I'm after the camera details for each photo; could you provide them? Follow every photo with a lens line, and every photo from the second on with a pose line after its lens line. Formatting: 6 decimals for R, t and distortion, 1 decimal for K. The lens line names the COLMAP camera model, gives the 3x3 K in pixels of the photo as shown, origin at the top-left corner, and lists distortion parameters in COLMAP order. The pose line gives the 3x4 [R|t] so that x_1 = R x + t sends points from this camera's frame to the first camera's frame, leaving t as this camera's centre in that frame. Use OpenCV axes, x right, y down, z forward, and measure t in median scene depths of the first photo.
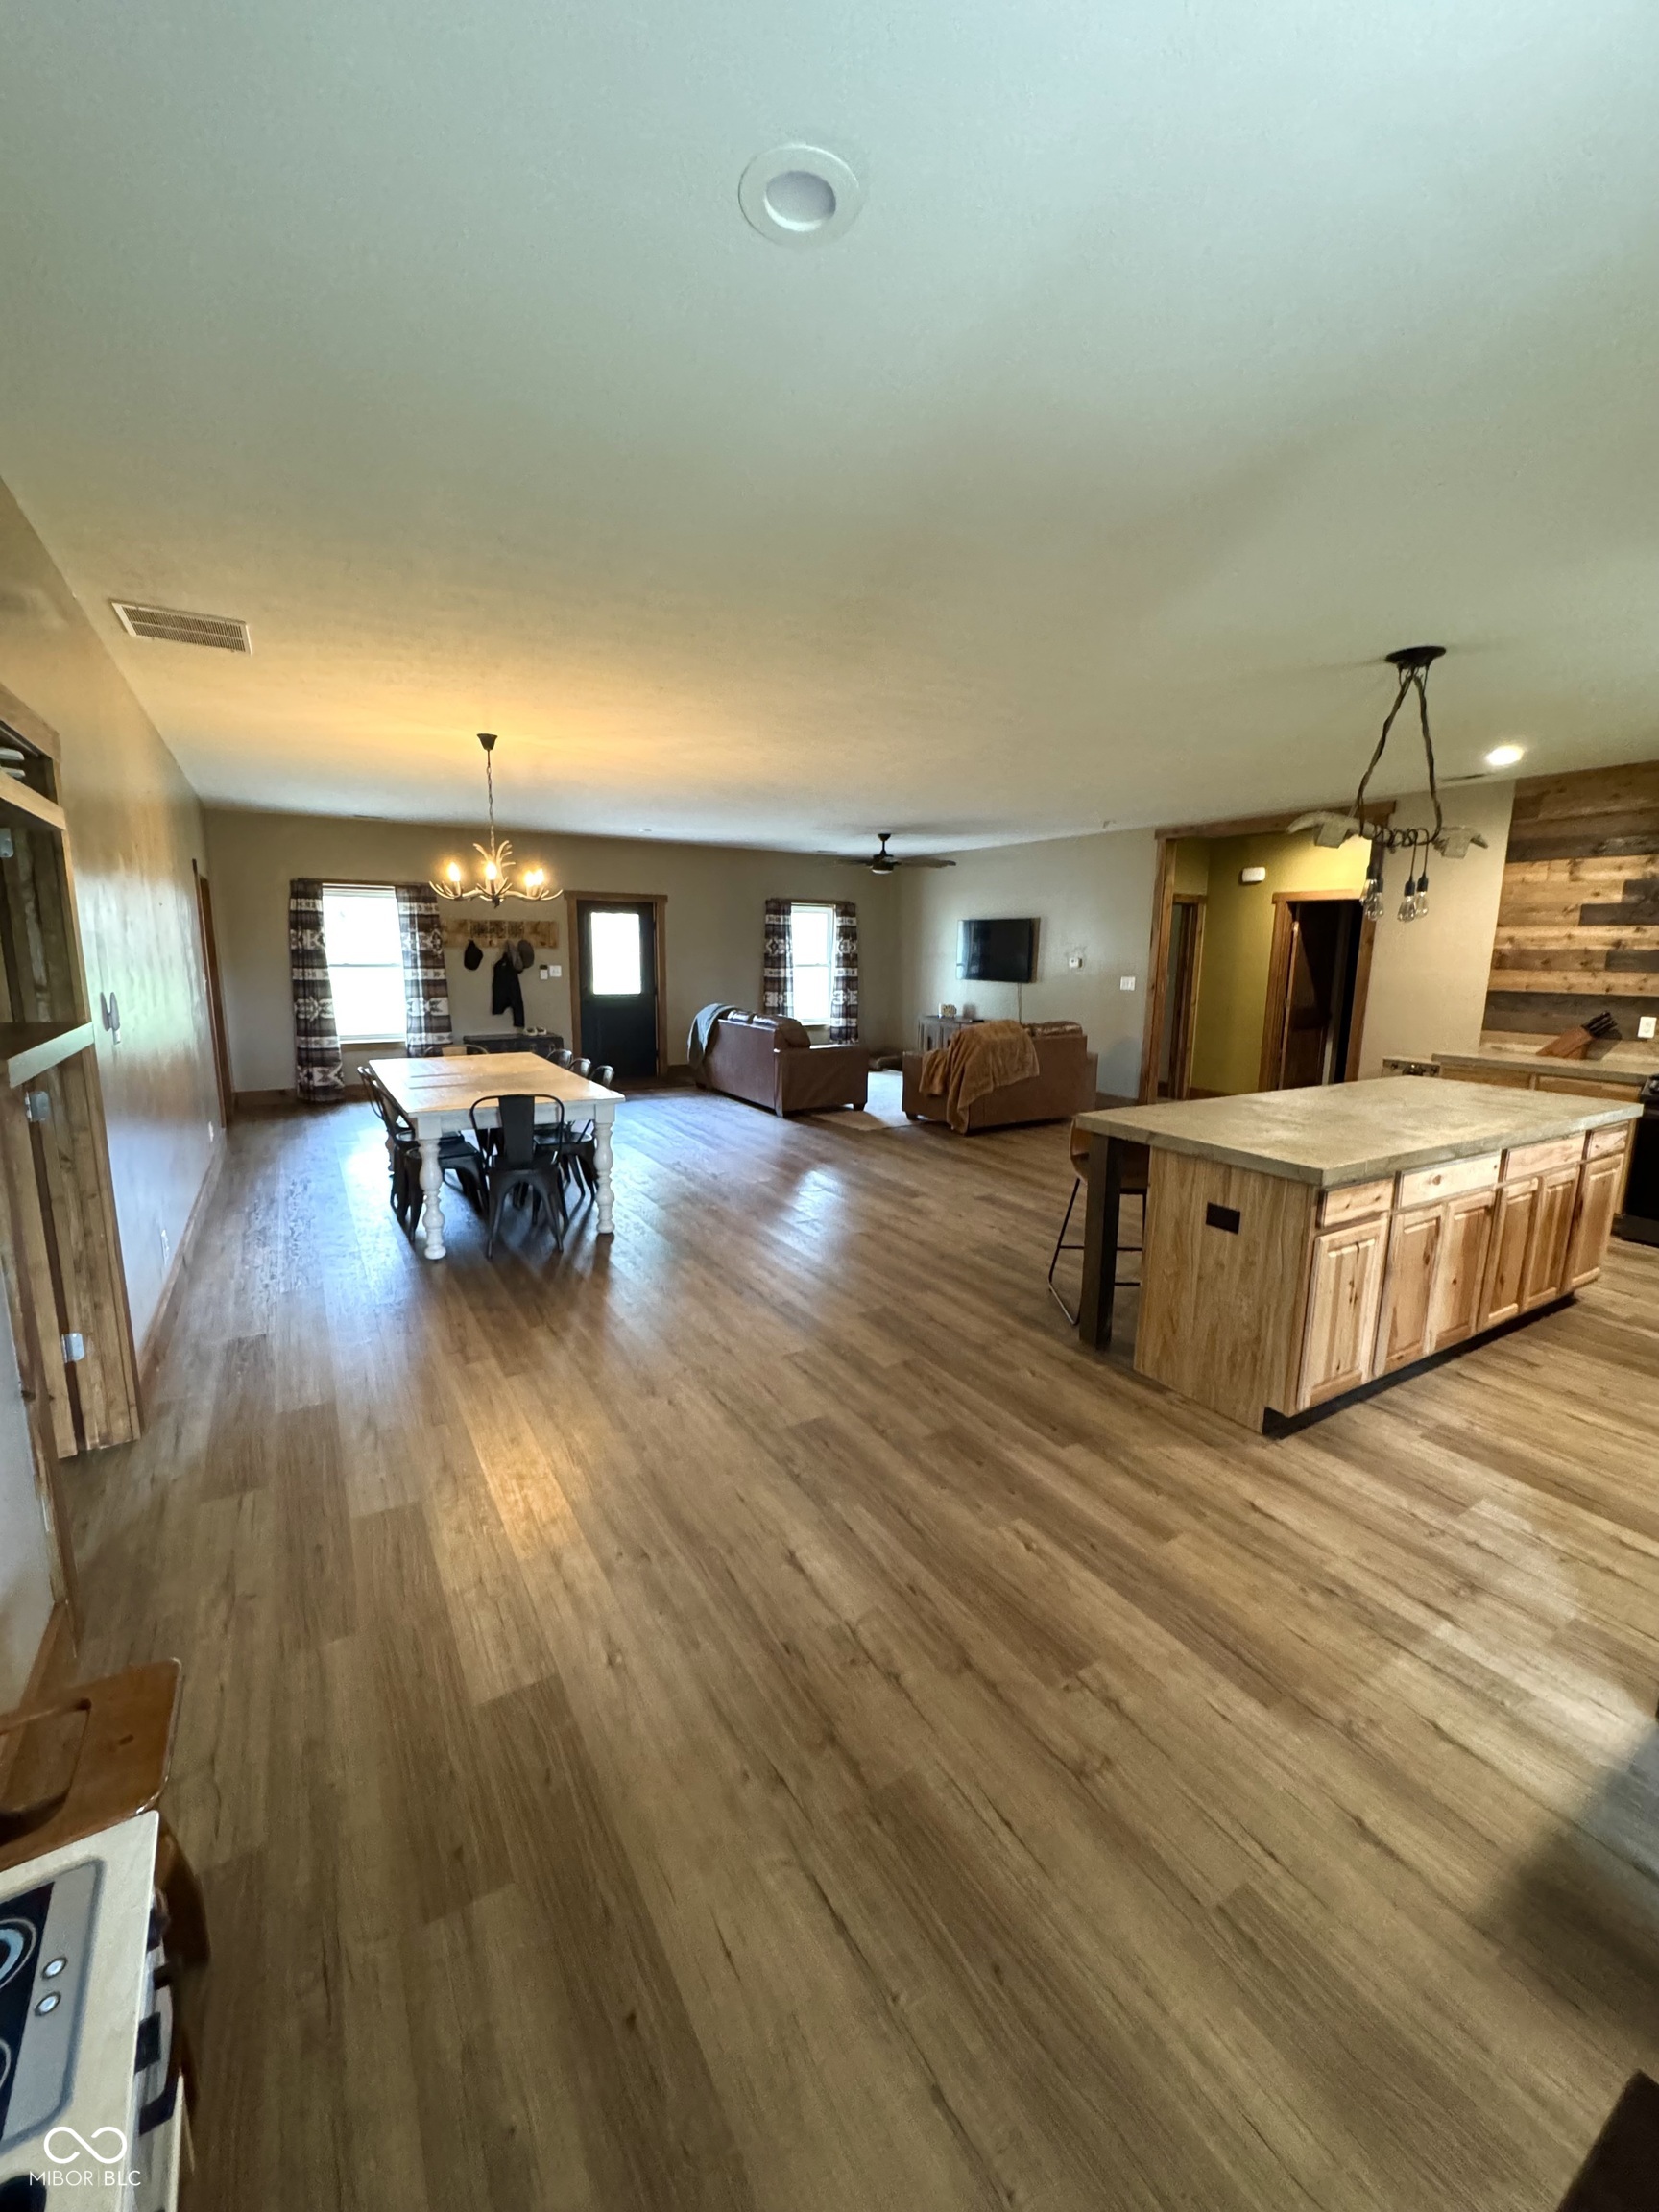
lens RADIAL K [[884.3, 0, 830.0], [0, 884.3, 1101.8], [0, 0, 1]] dist [-0.004727, 0.001255]
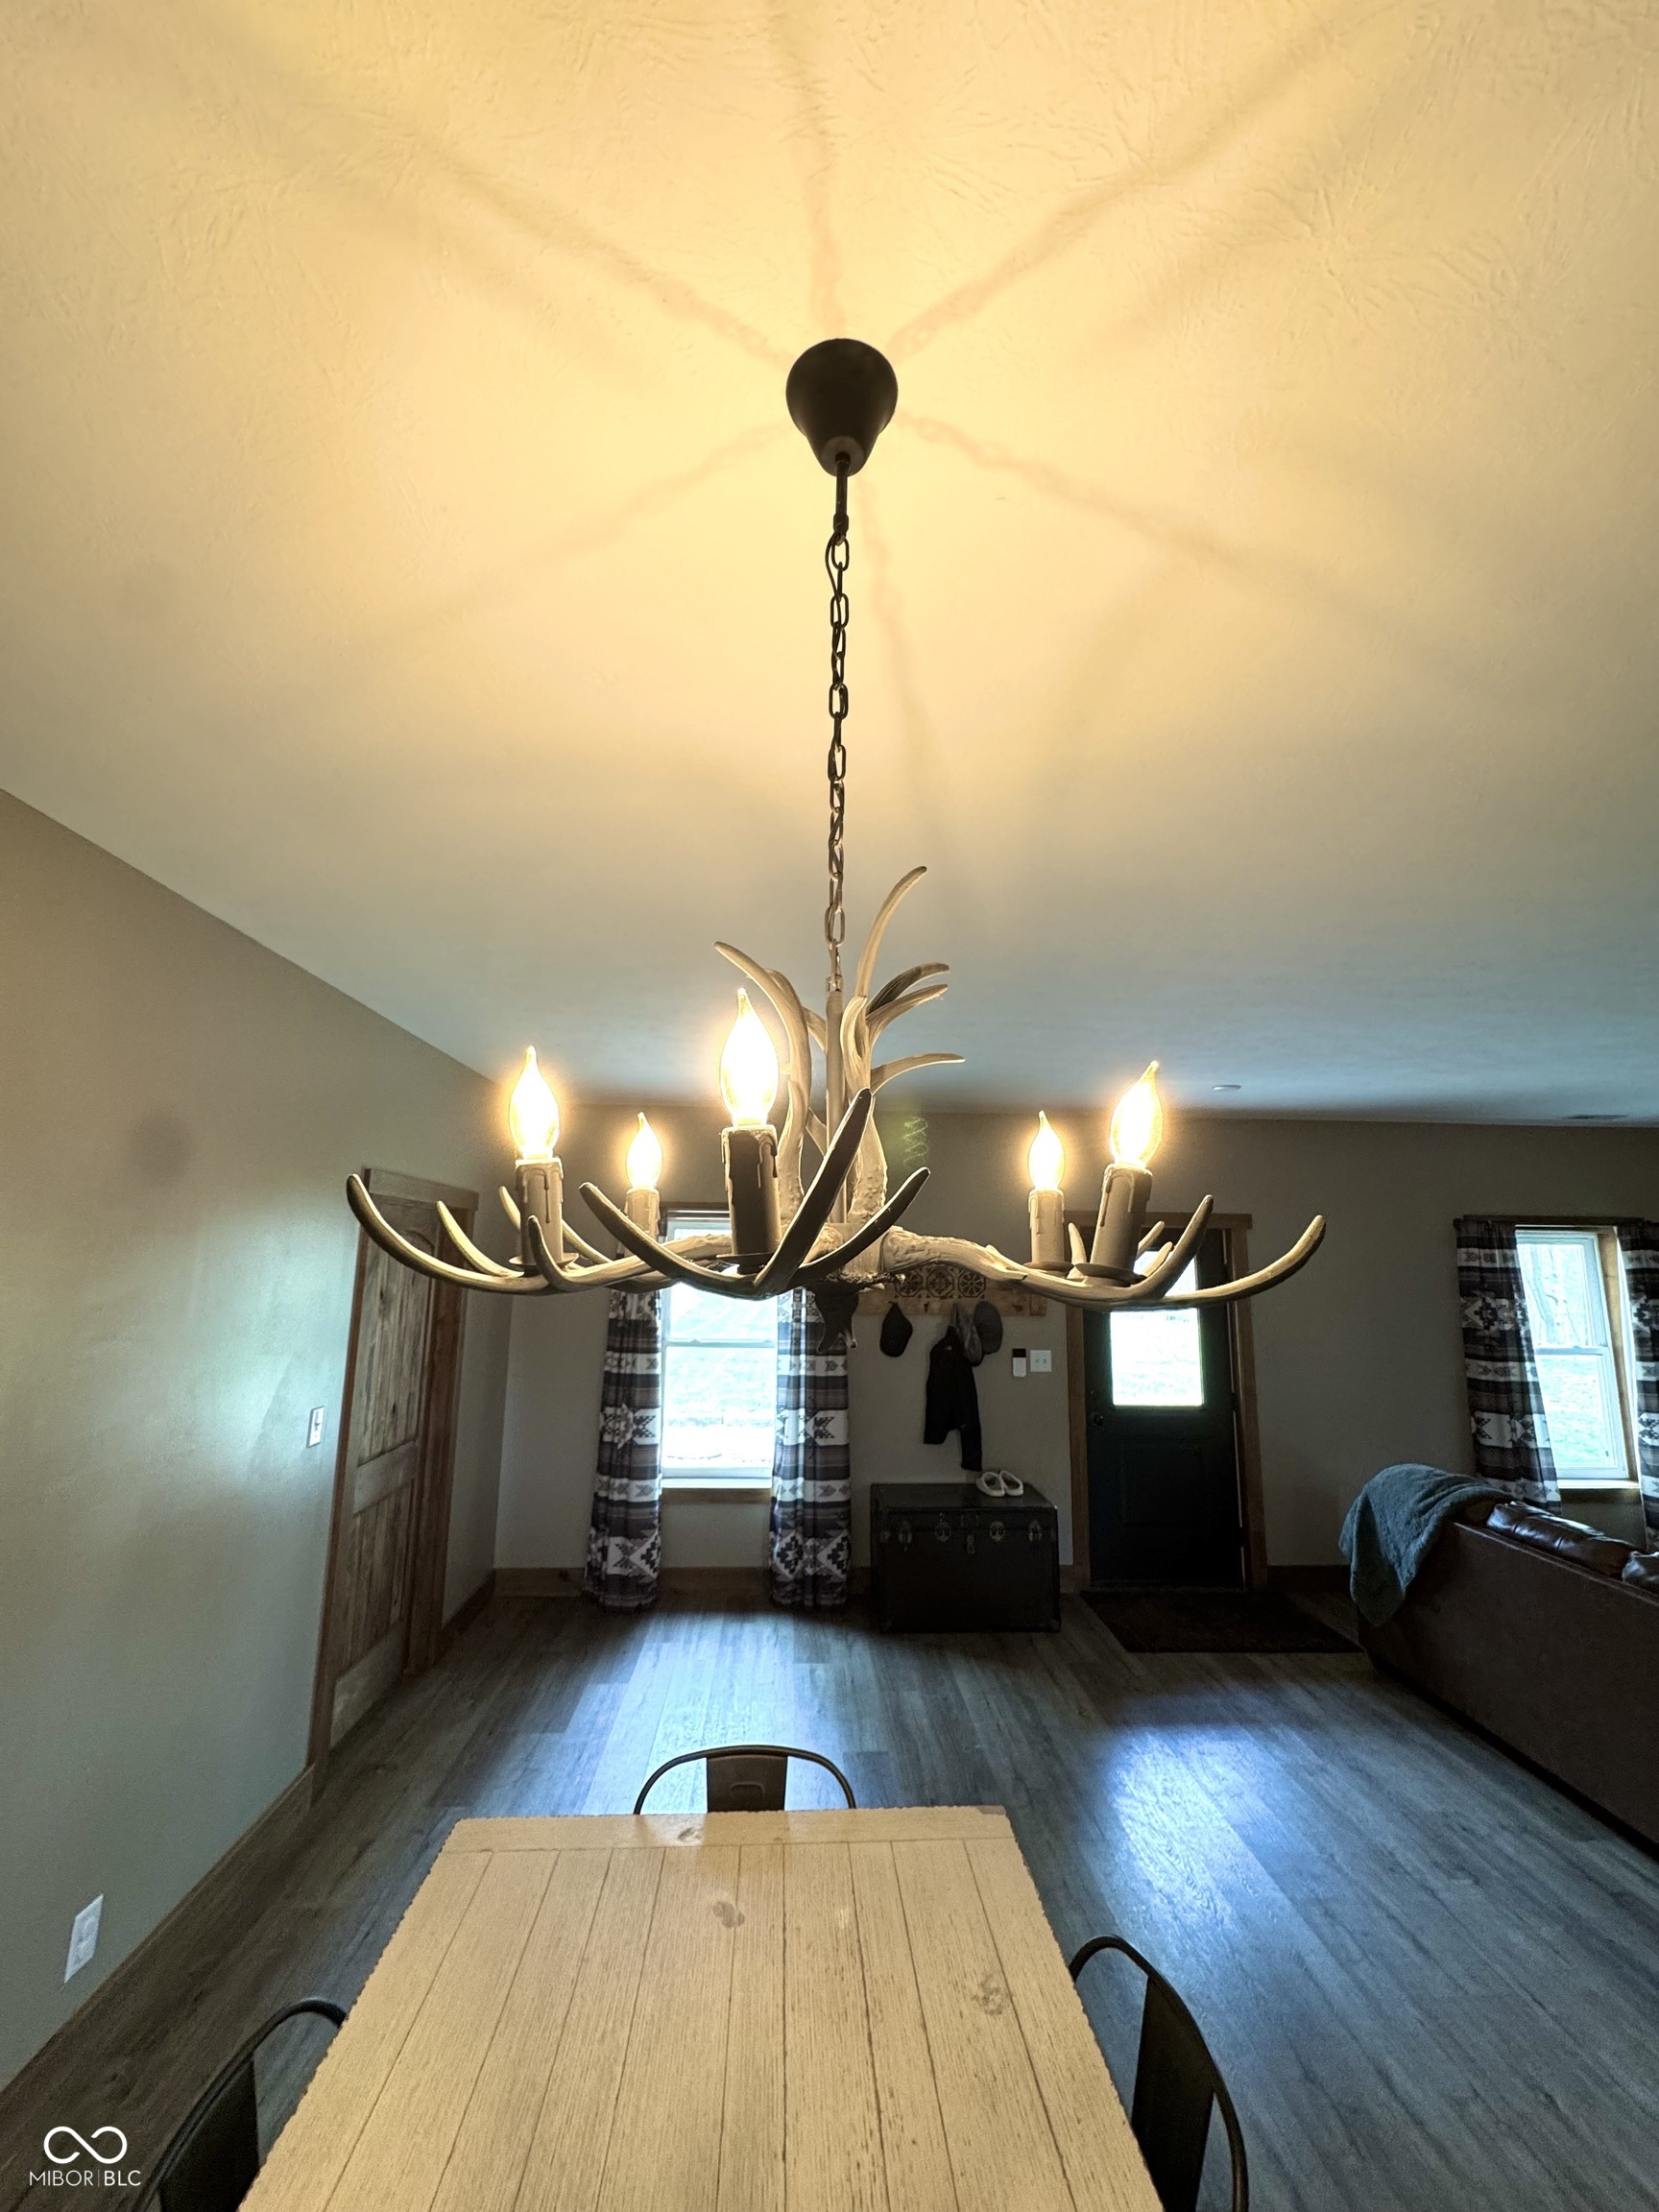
lens RADIAL K [[884.3, 0, 830.1], [0, 884.3, 1107.4], [0, 0, 1]] dist [-0.004727, 0.001255]
pose [[0.879900, -0.079970, -0.468380, -0.204554], [-0.085132, 0.943253, -0.320978, -0.139847], [0.467470, 0.322303, 0.823160, 0.578426]]
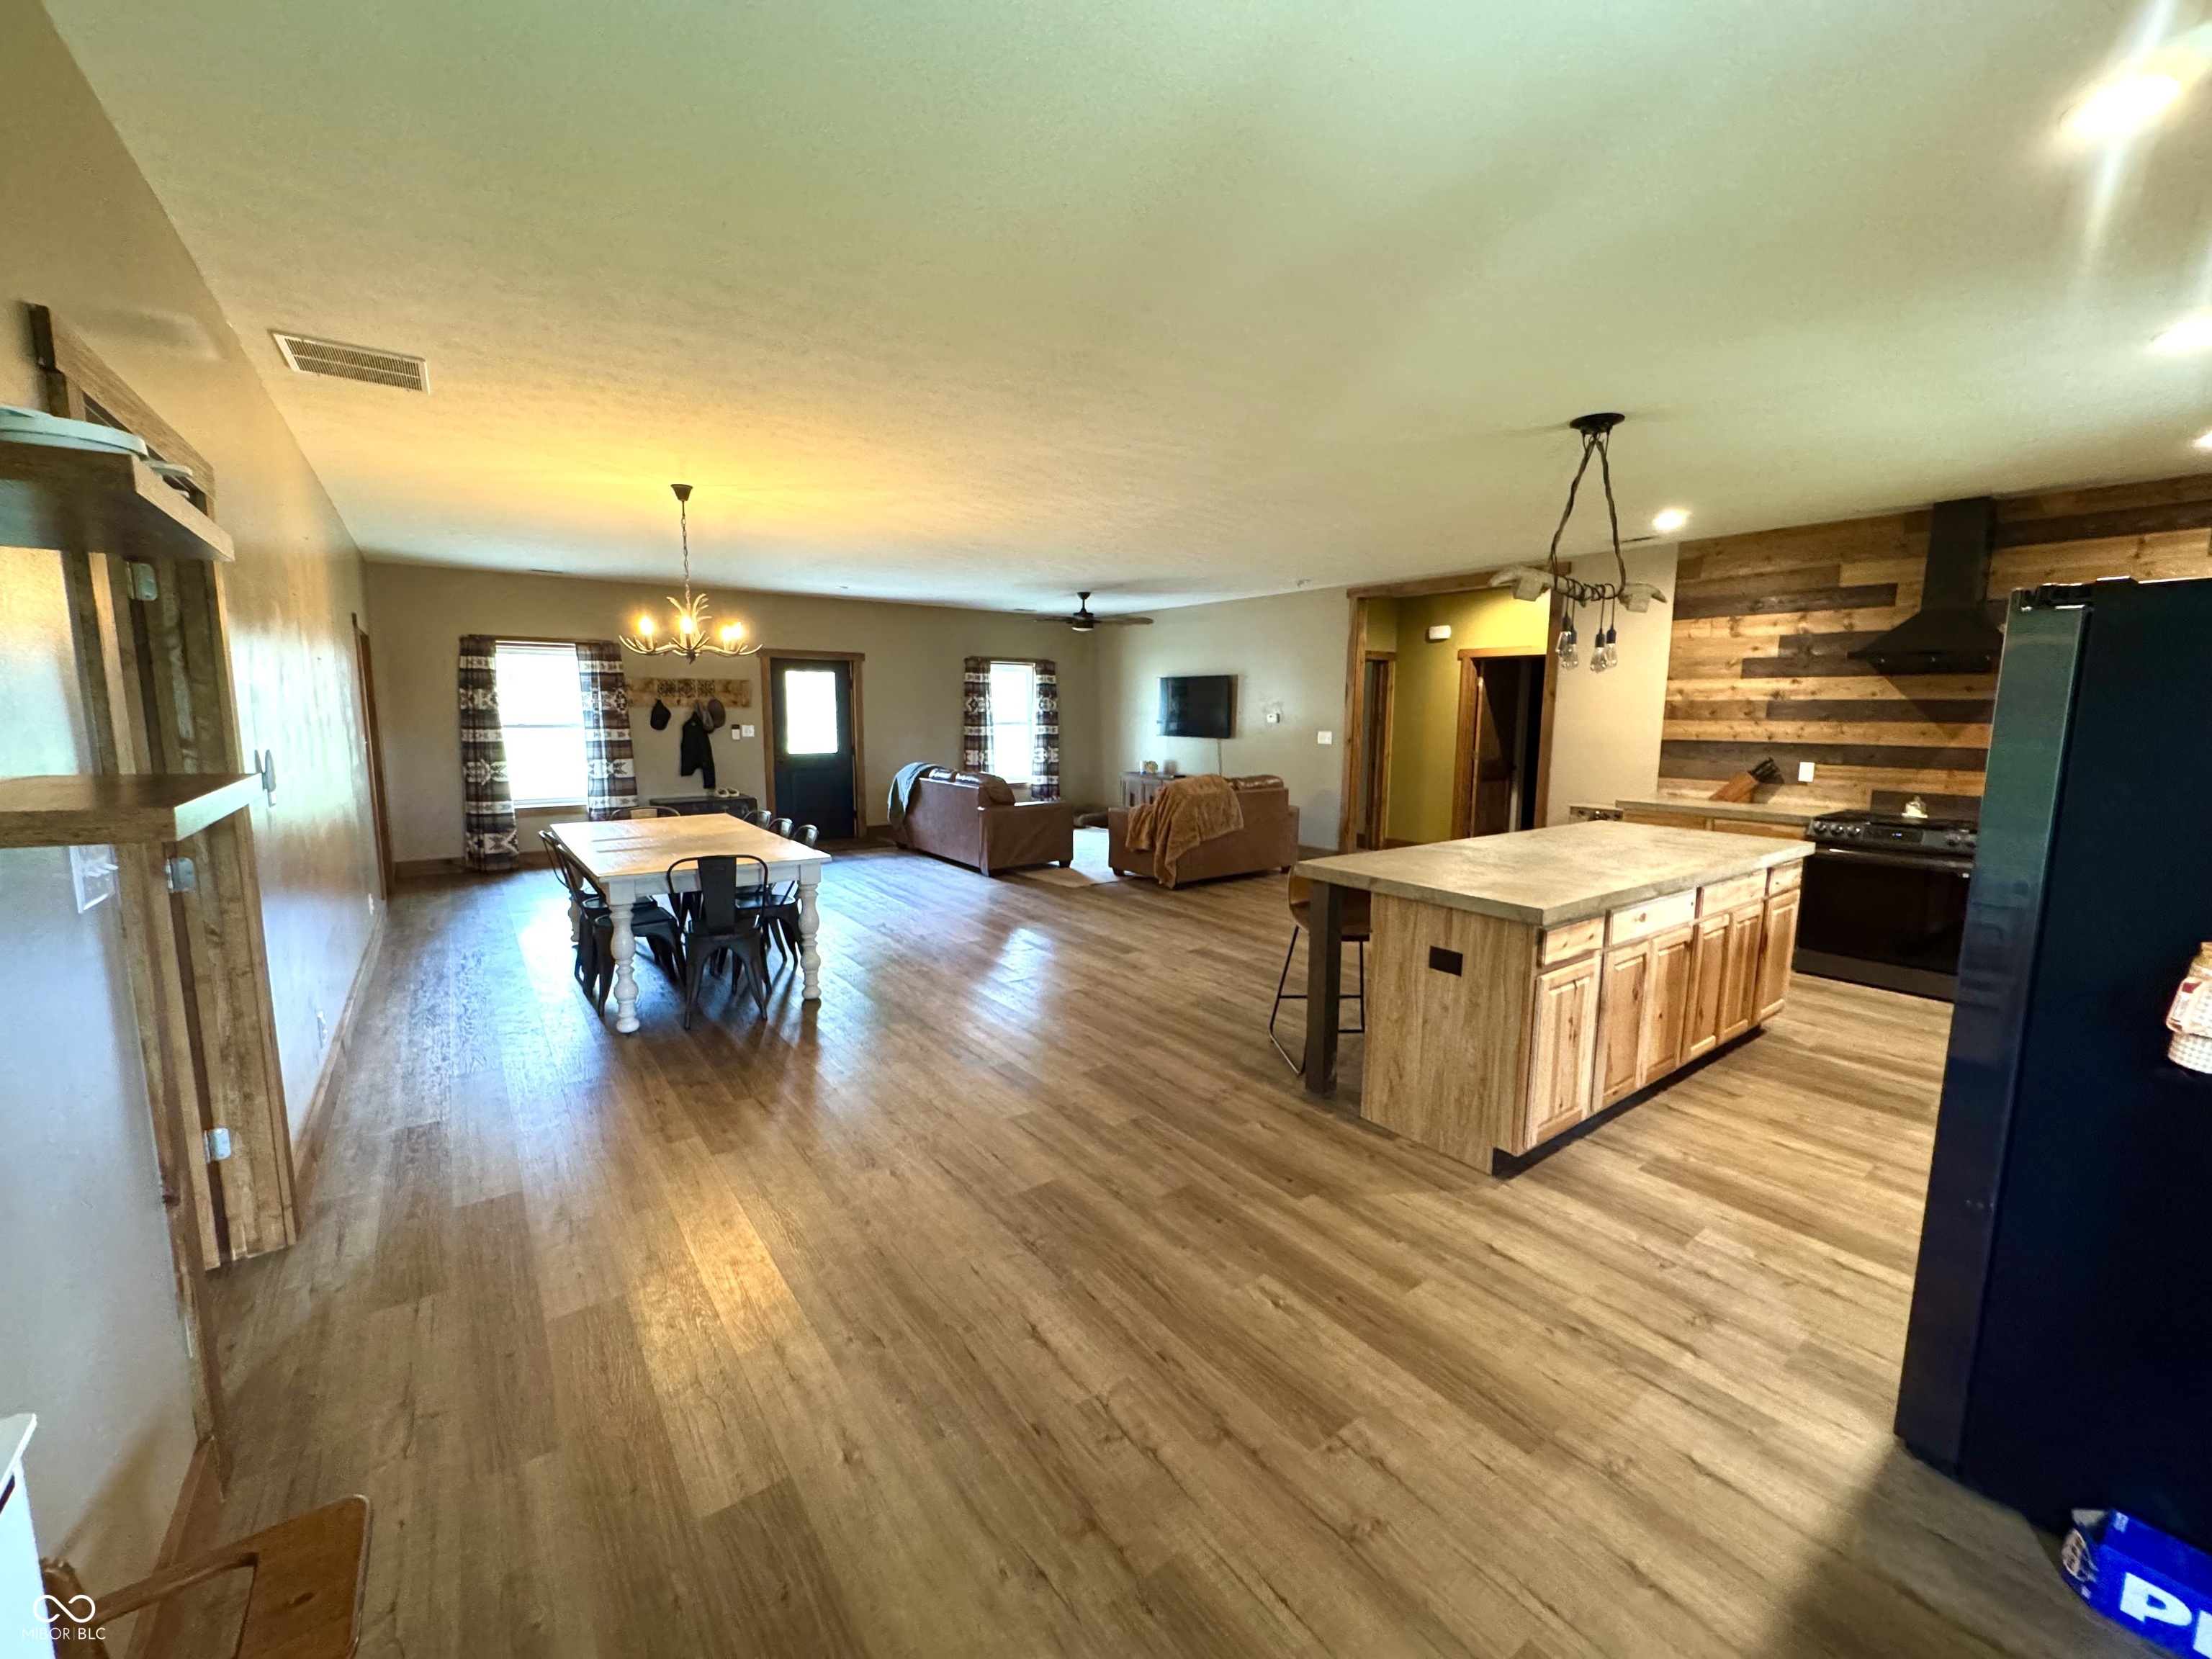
lens RADIAL K [[884.3, 0, 1101.0], [0, 884.3, 827.3], [0, 0, 1]] dist [-0.004727, 0.001255]
pose [[0.996112, -0.017729, 0.086297, -0.012983], [0.021040, 0.999071, -0.037605, 0.003204], [-0.085550, 0.039275, 0.995559, 0.007479]]
